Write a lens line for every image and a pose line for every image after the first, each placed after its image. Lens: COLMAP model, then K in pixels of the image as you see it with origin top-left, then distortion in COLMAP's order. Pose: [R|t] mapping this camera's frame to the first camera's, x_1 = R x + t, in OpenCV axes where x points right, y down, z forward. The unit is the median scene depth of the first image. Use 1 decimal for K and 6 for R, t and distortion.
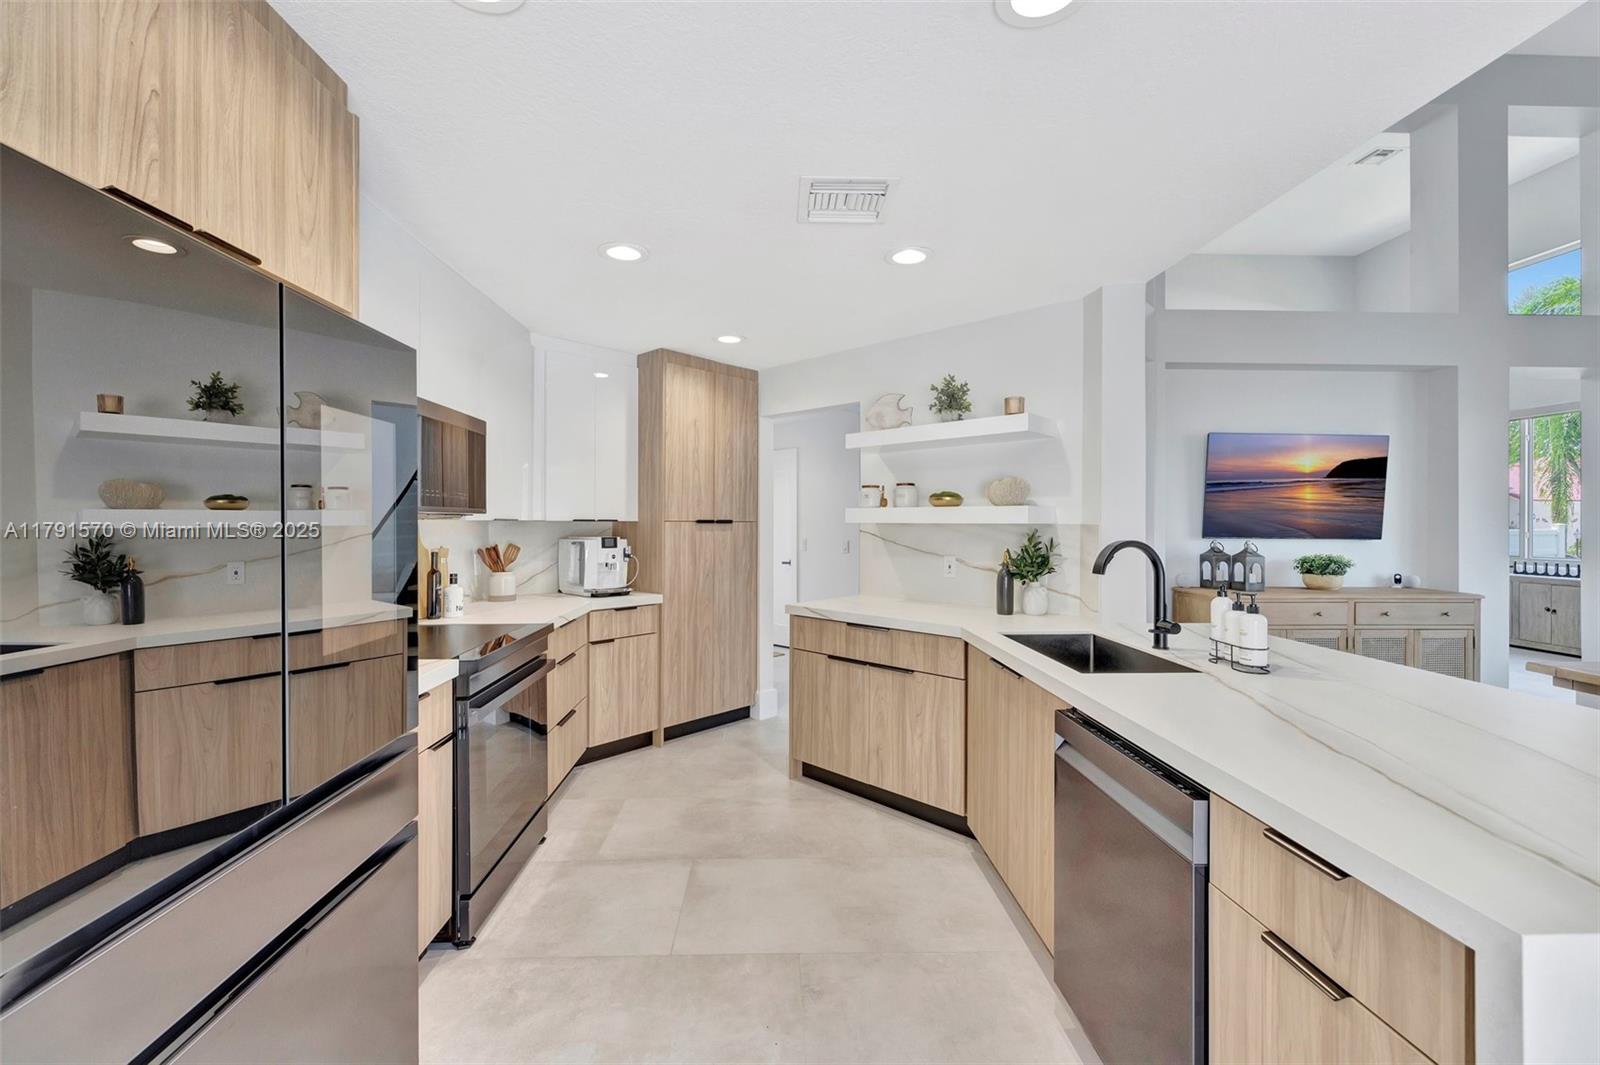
lens RADIAL K [[685.0, 0, 794.4], [0, 685.0, 524.4], [0, 0, 1]] dist [-0.002729, -0.000286]
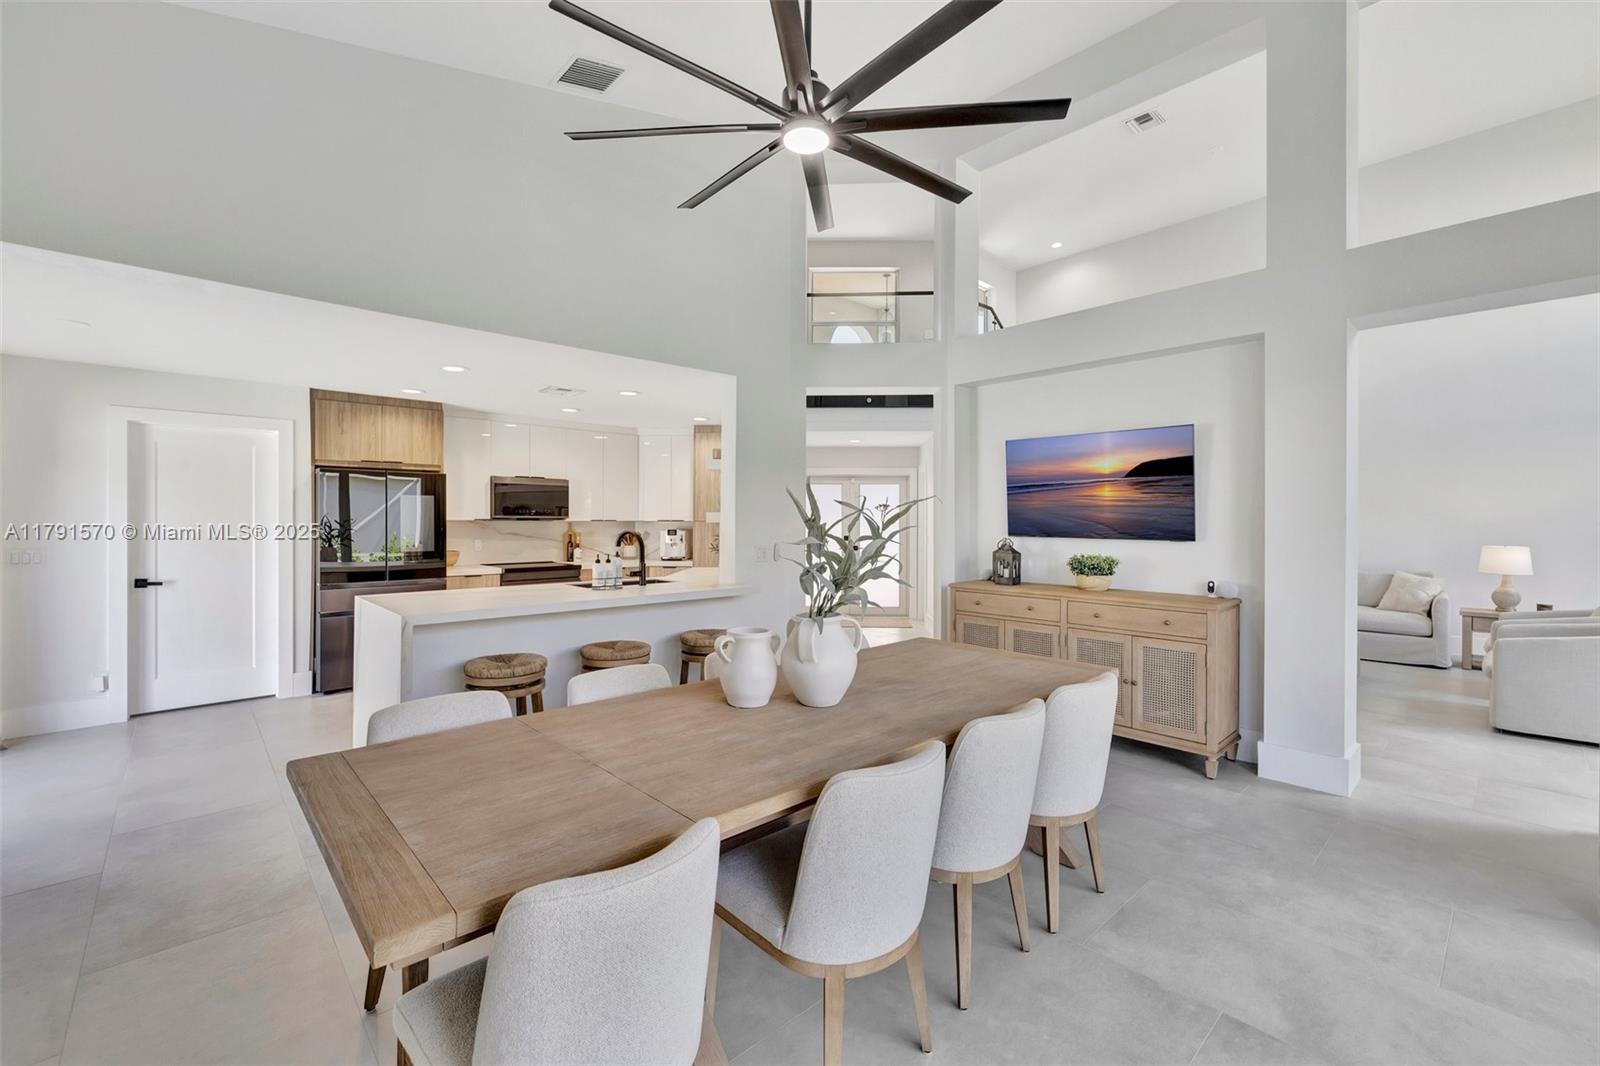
lens RADIAL K [[685.0, 0, 795.2], [0, 685.0, 523.3], [0, 0, 1]] dist [-0.002729, -0.000286]
pose [[0.645053, 0.003028, -0.764132, 1.220393], [0.001719, 0.999984, 0.005414, -0.007471], [0.764136, -0.004806, 0.645038, 0.029610]]
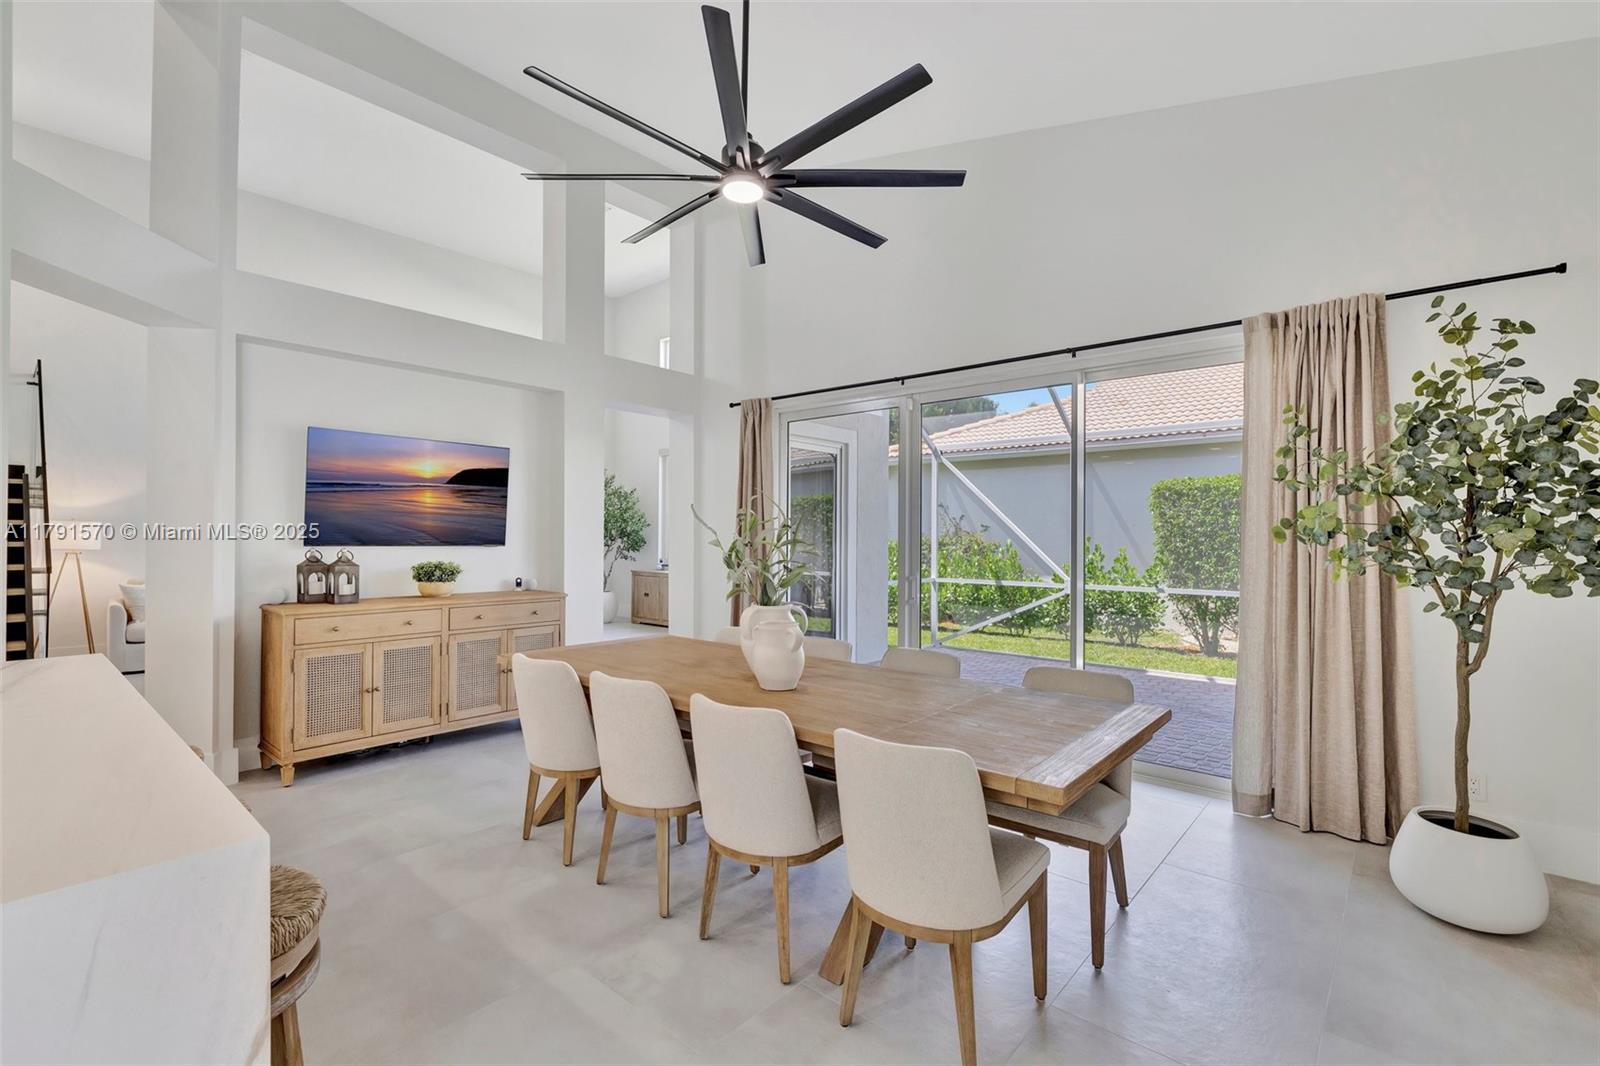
lens RADIAL K [[712.8, 0, 799.0], [0, 712.8, 535.7], [0, 0, 1]] dist [0.005754, 0.000283]
pose [[0.680049, 0.001465, 0.733165, 0.365635], [-0.000888, 0.999999, -0.001175, 0.007421], [-0.733166, 0.000149, 0.680049, -0.082415]]
